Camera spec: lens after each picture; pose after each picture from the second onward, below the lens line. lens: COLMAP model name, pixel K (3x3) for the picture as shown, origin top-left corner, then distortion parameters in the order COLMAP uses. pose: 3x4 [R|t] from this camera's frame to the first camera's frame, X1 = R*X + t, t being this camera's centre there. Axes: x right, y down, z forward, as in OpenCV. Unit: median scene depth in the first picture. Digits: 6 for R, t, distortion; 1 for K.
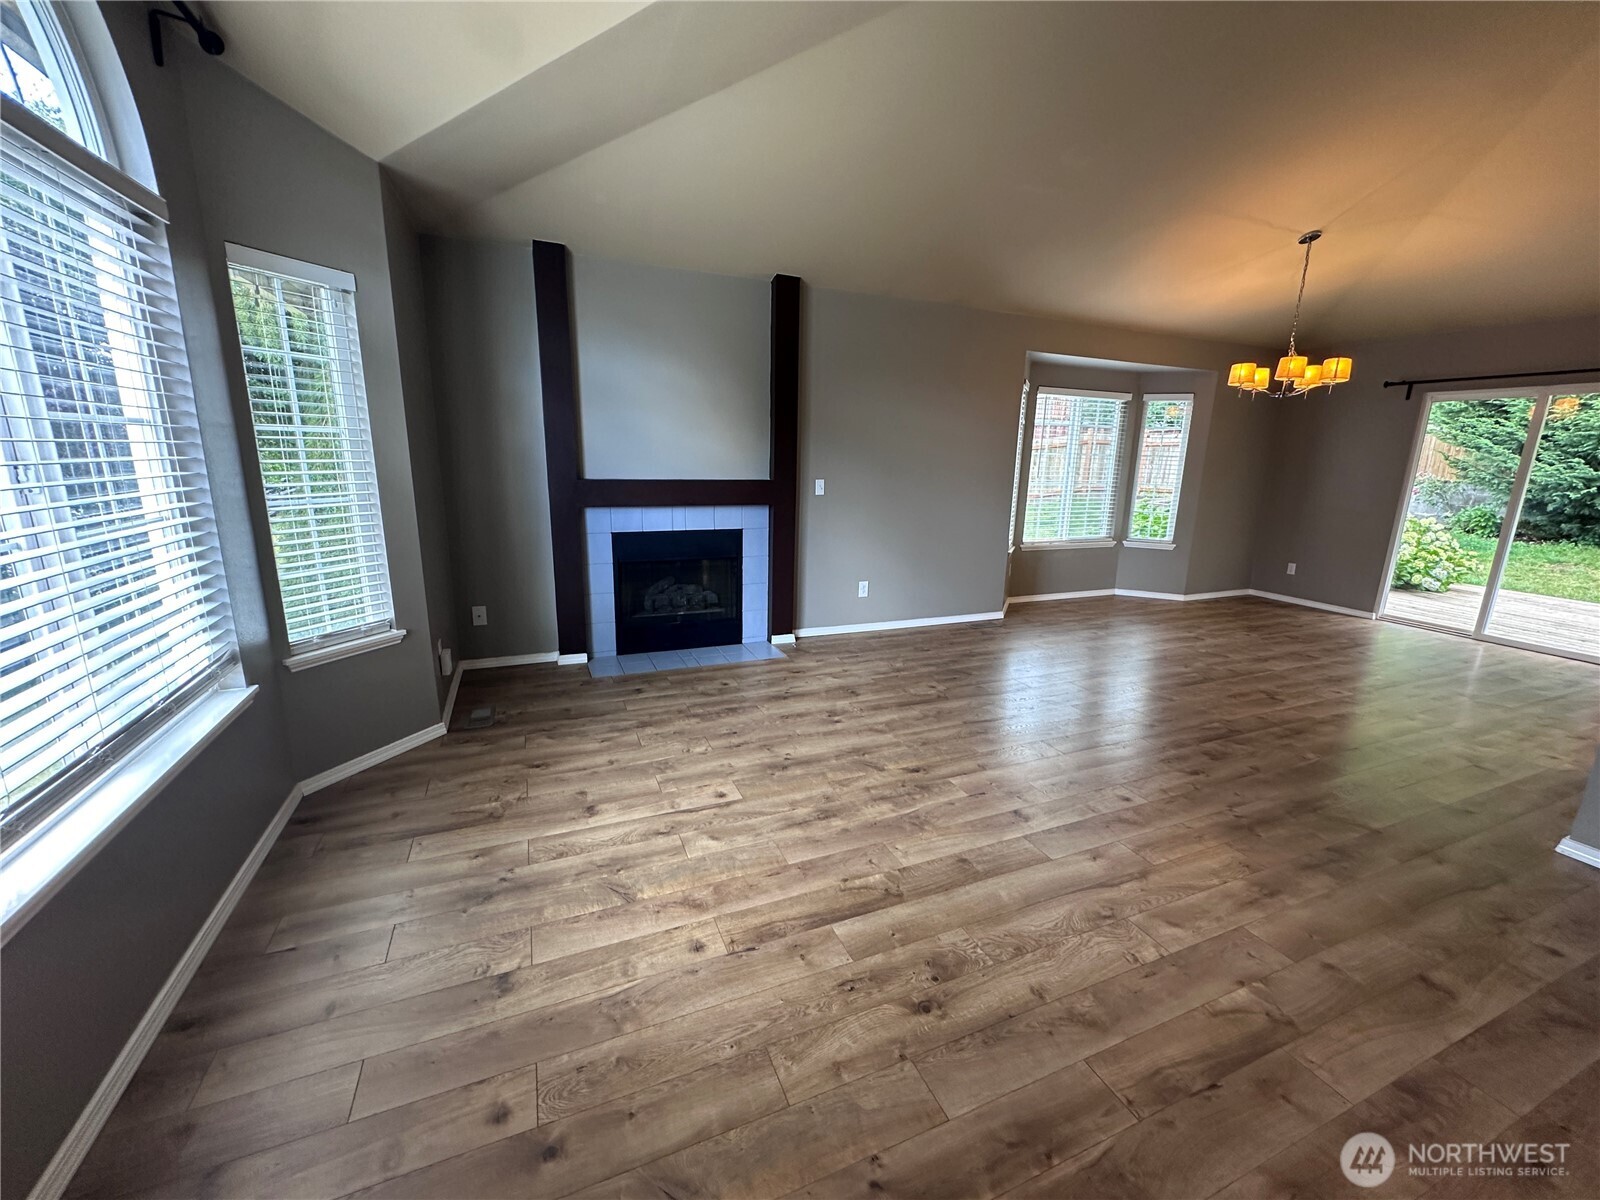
lens RADIAL K [[643.2, 0, 810.5], [0, 643.2, 600.2], [0, 0, 1]] dist [0.007594, 0.001042]
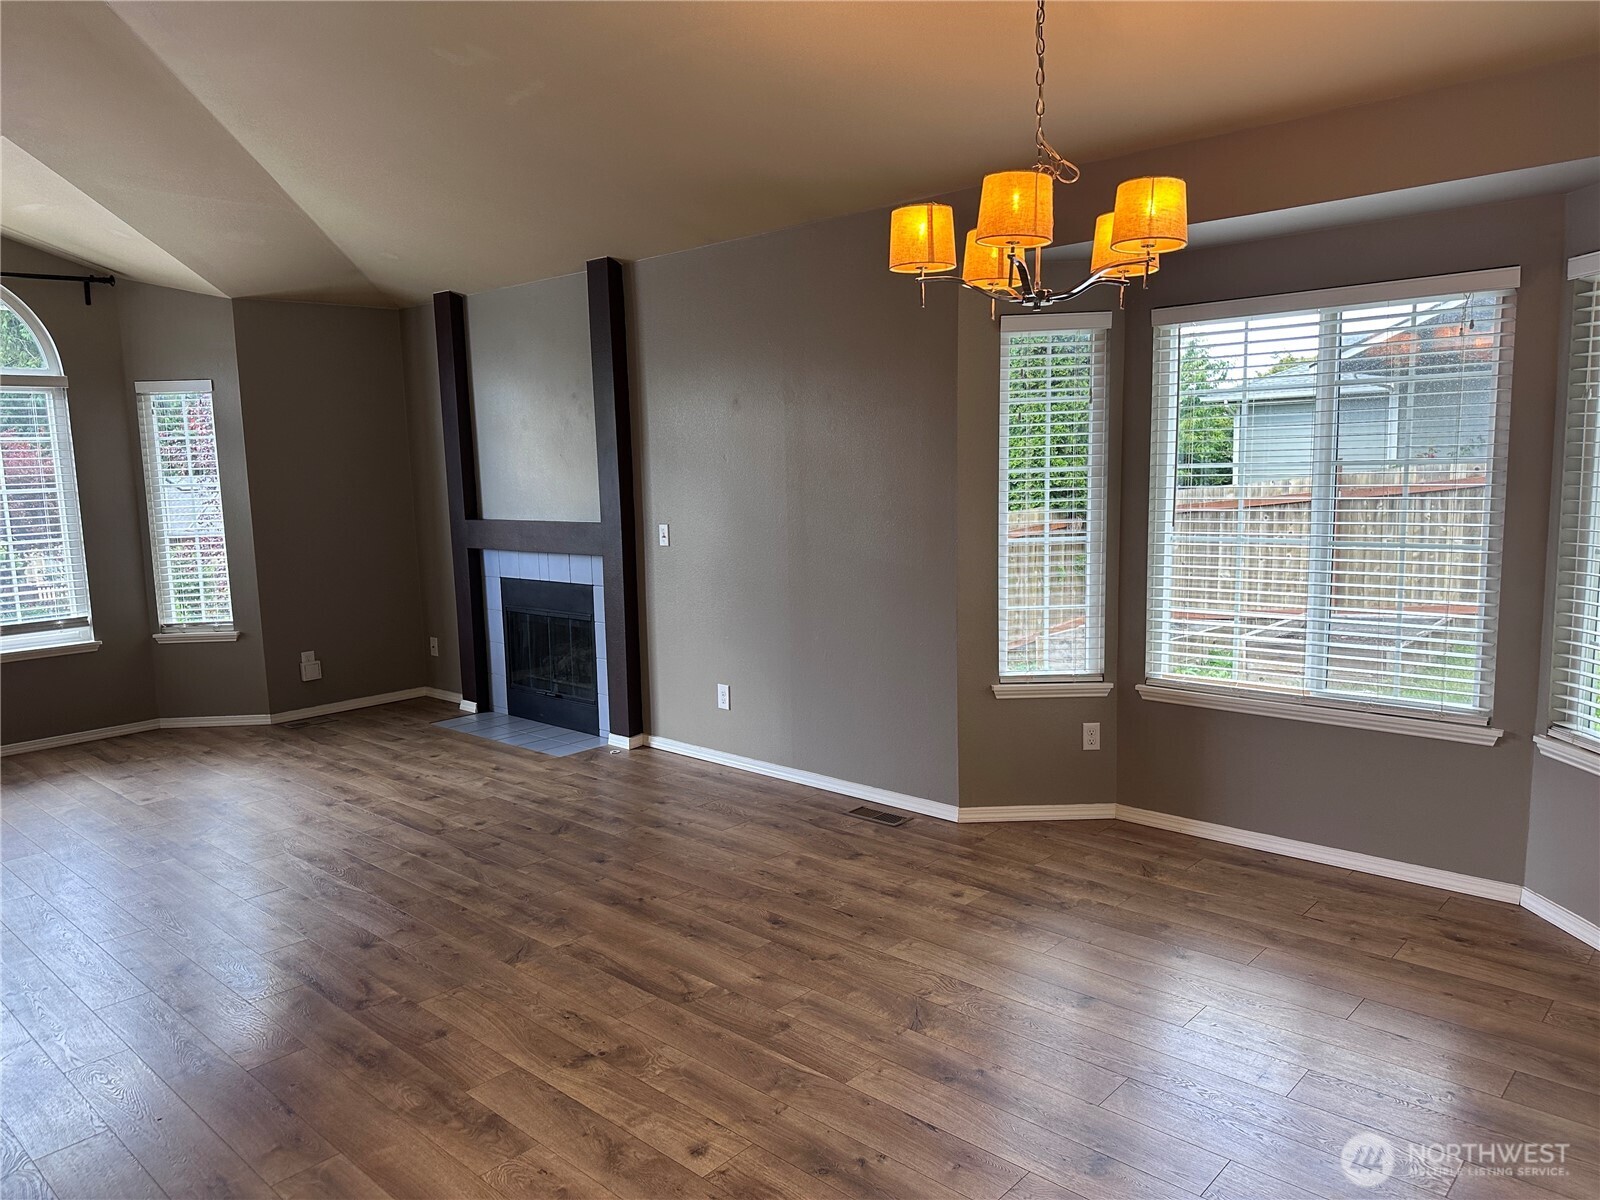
lens RADIAL K [[1110.9, 0, 809.0], [0, 1110.9, 624.4], [0, 0, 1]] dist [0.038125, -0.036492]
pose [[0.414809, 0.098640, -0.904546, 1.303573], [-0.168887, 0.985179, 0.029984, -0.159812], [0.894098, 0.140329, 0.425320, 0.725210]]
